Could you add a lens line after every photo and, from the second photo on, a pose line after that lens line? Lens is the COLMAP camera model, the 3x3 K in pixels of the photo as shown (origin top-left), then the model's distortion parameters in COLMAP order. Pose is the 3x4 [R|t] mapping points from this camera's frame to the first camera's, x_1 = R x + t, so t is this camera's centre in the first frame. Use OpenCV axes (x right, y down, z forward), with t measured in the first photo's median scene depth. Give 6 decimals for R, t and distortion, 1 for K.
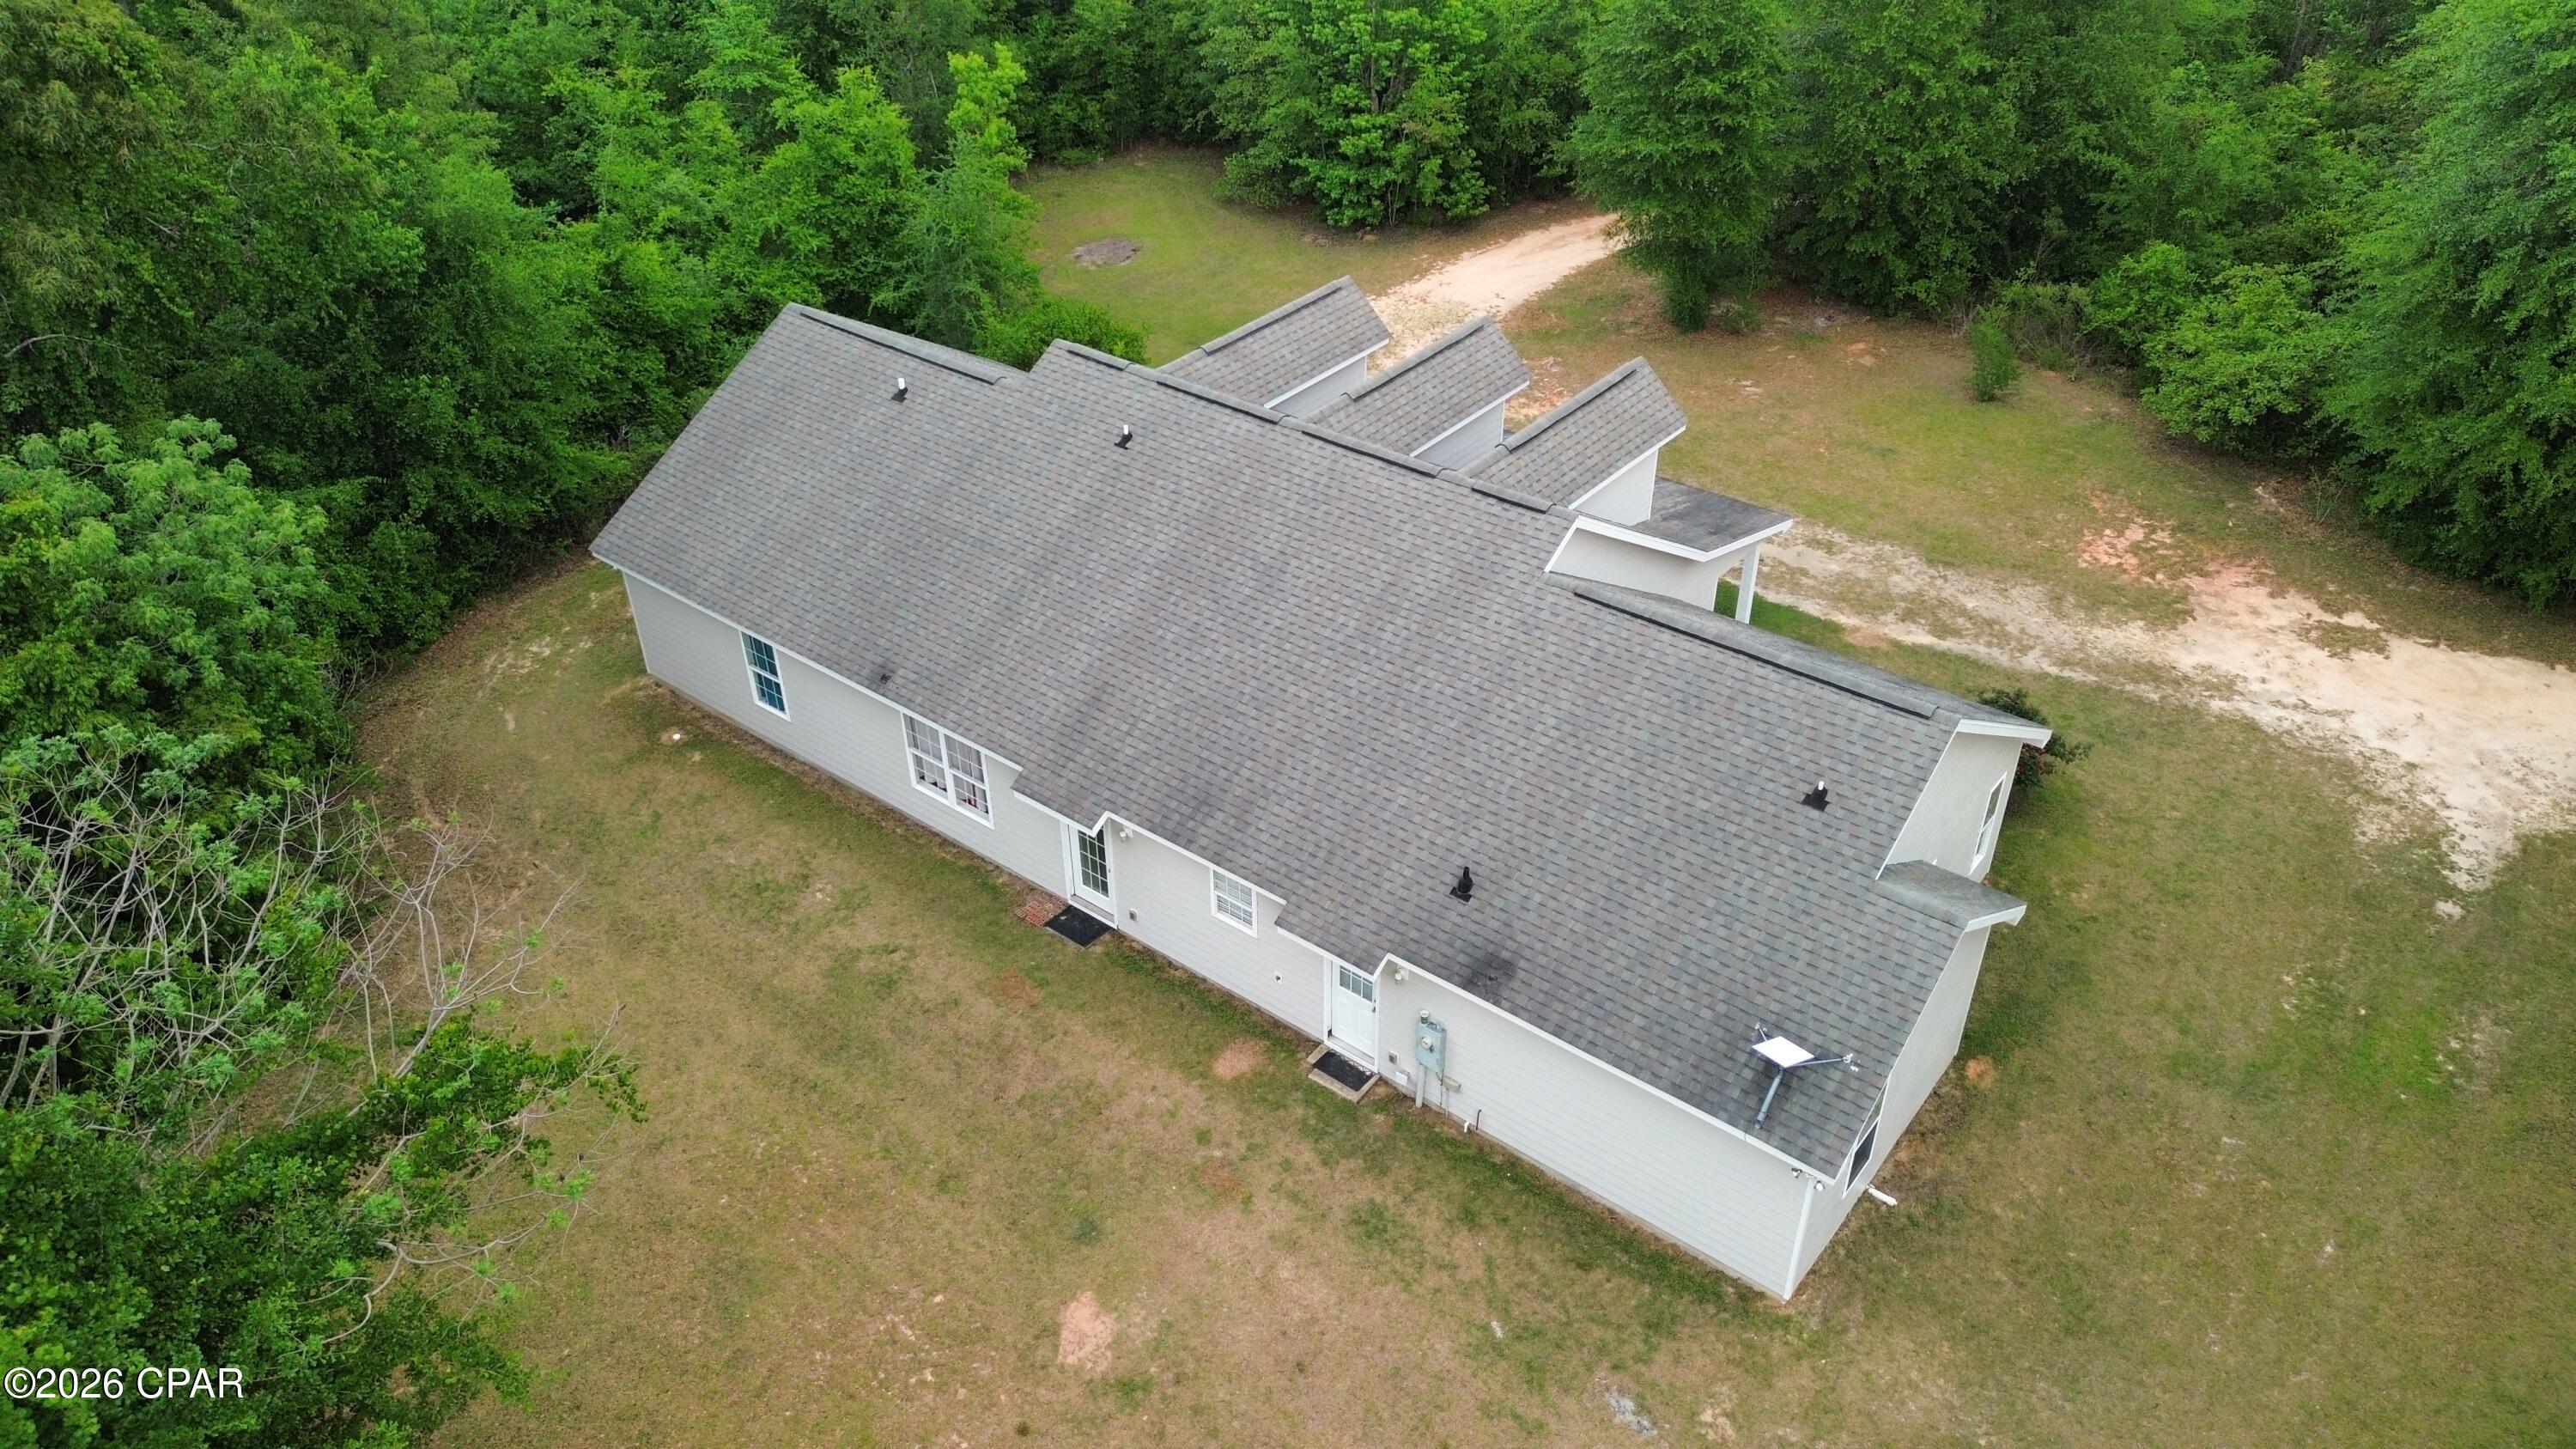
lens RADIAL K [[1825.9, 0, 1299.2], [0, 1825.9, 724.7], [0, 0, 1]] dist [0.059564, -0.047756]
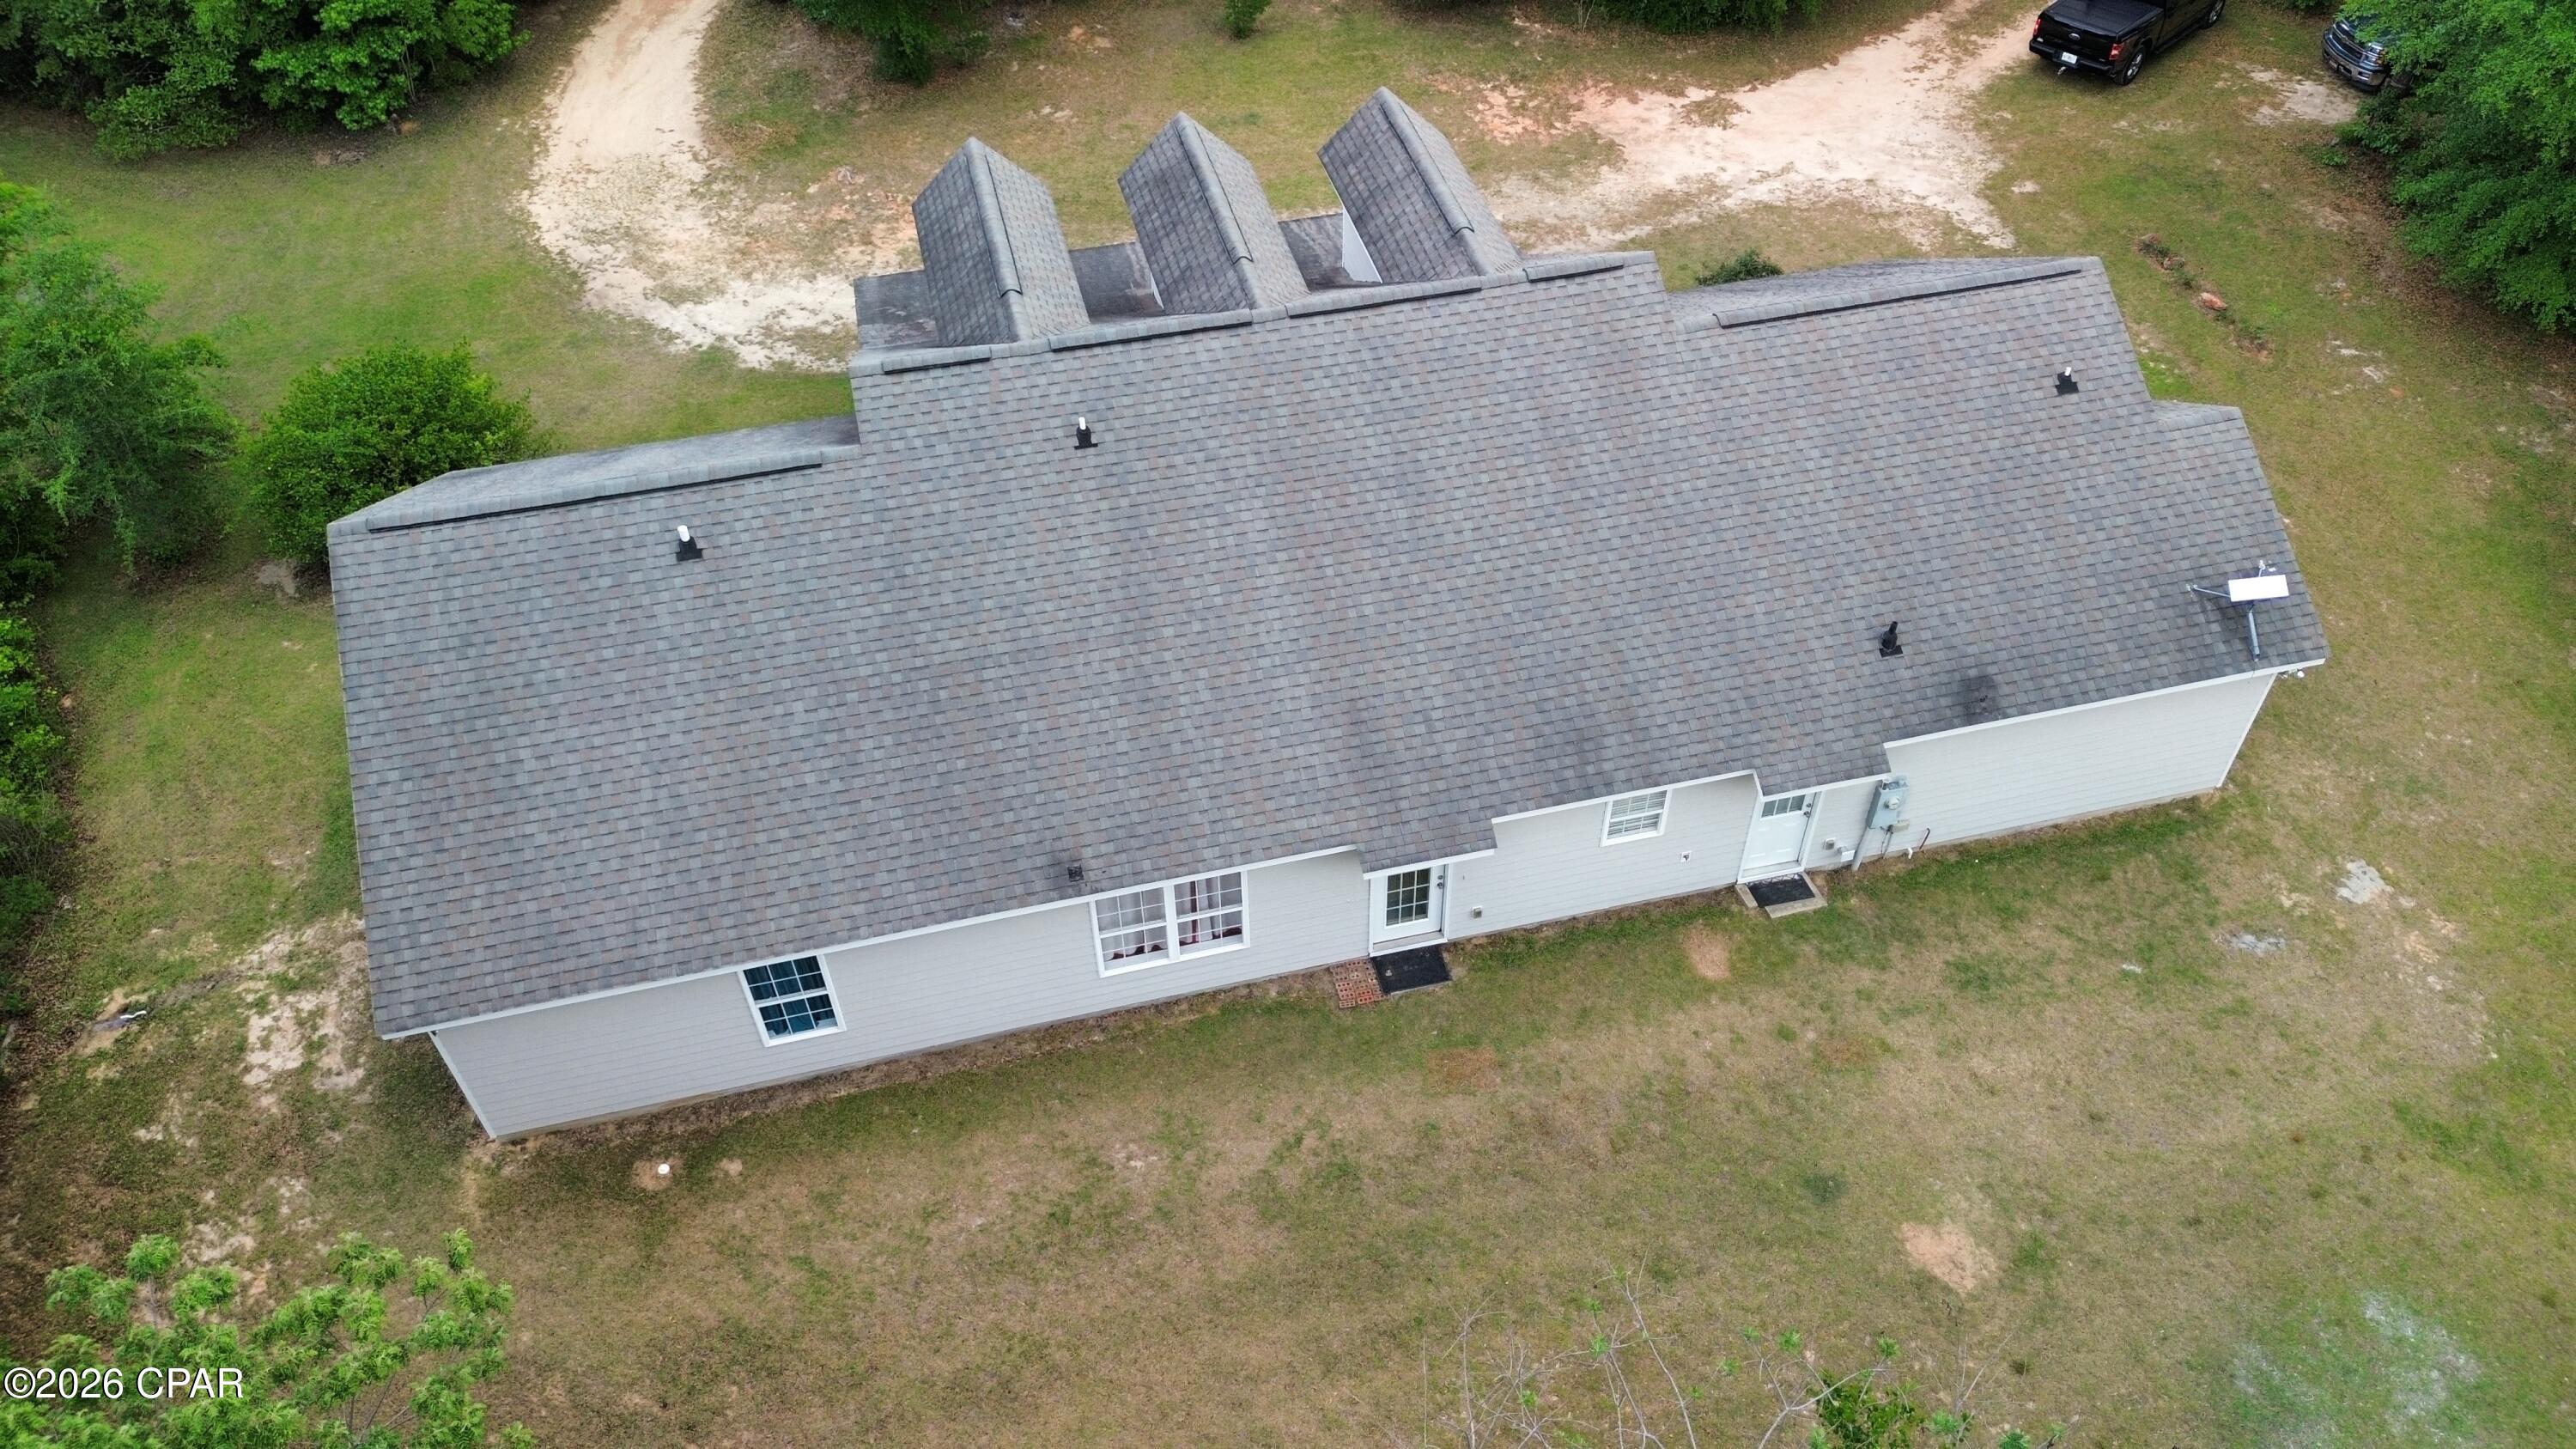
lens RADIAL K [[1825.9, 0, 1289.5], [0, 1825.9, 732.1], [0, 0, 1]] dist [0.059564, -0.047756]
pose [[0.616697, -0.558447, 0.554817, -0.547223], [0.454266, 0.828067, 0.328554, -0.273008], [-0.642905, 0.049416, 0.764350, 0.387927]]
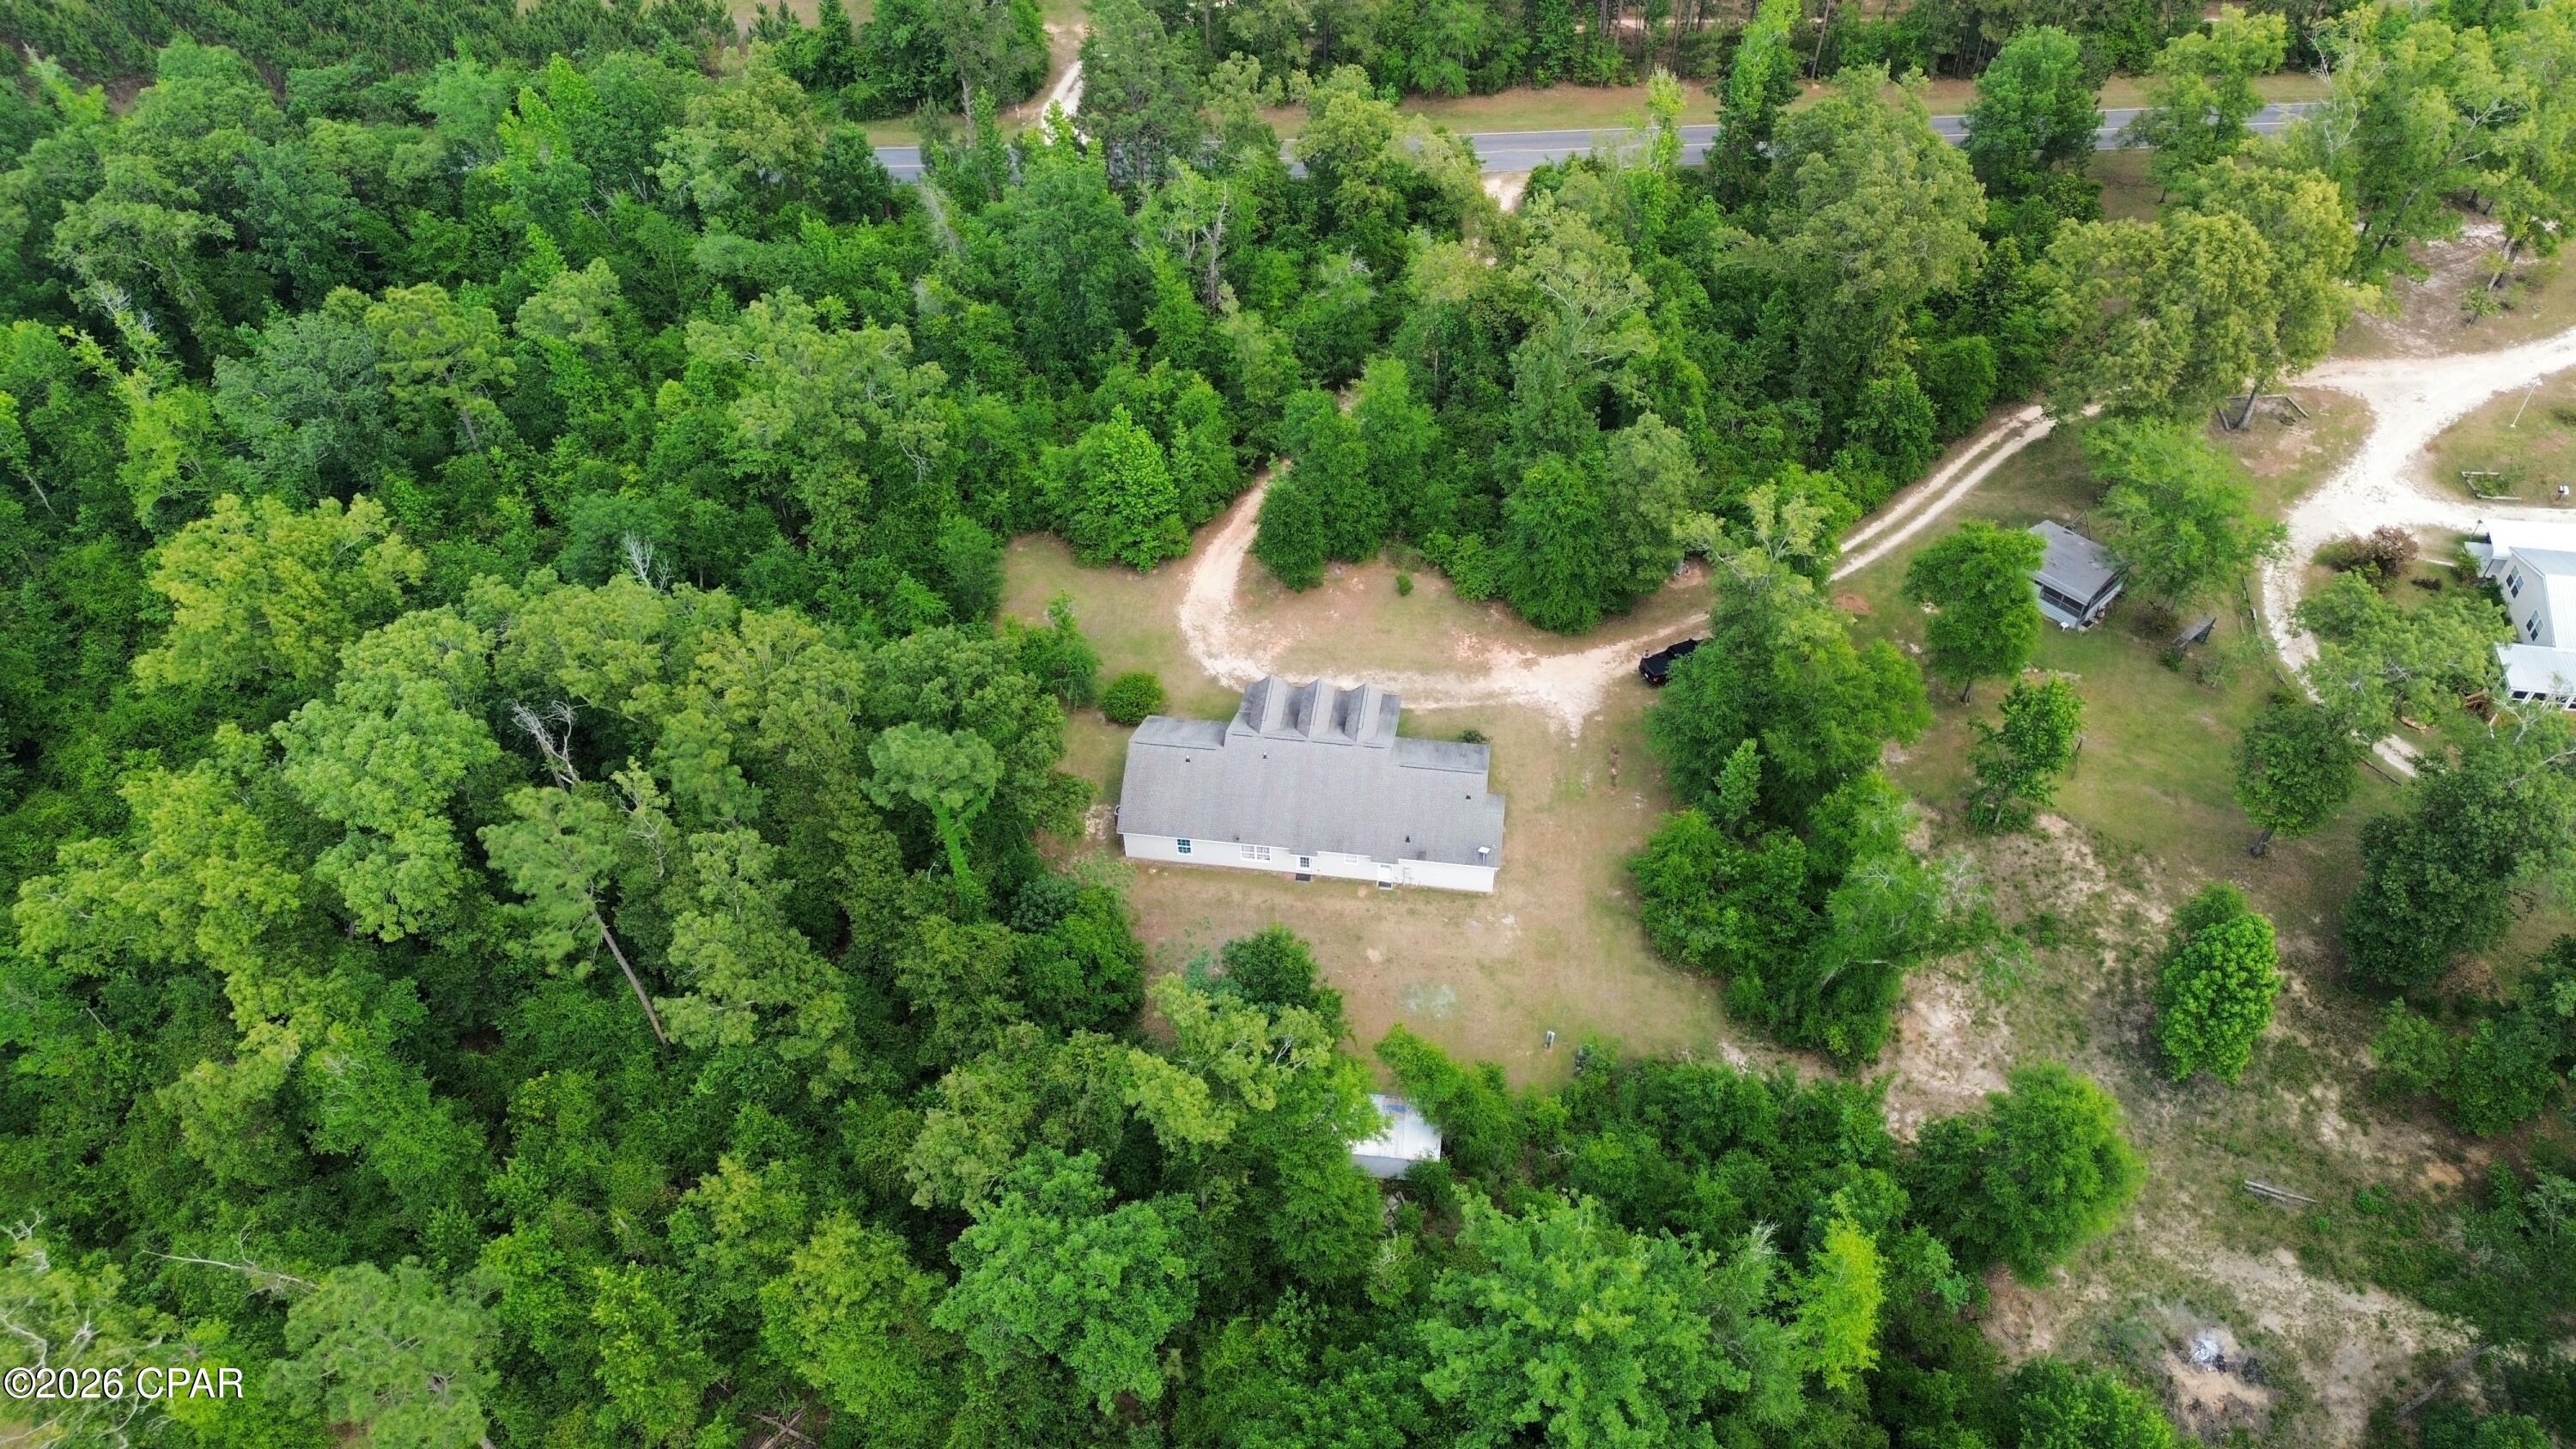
lens RADIAL K [[1825.9, 0, 1281.9], [0, 1825.9, 730.2], [0, 0, 1]] dist [0.059564, -0.047756]
pose [[0.863446, -0.368282, 0.344717, -1.404962], [0.294477, 0.922834, 0.248314, -1.181879], [-0.409566, -0.112895, 0.905268, -2.543958]]
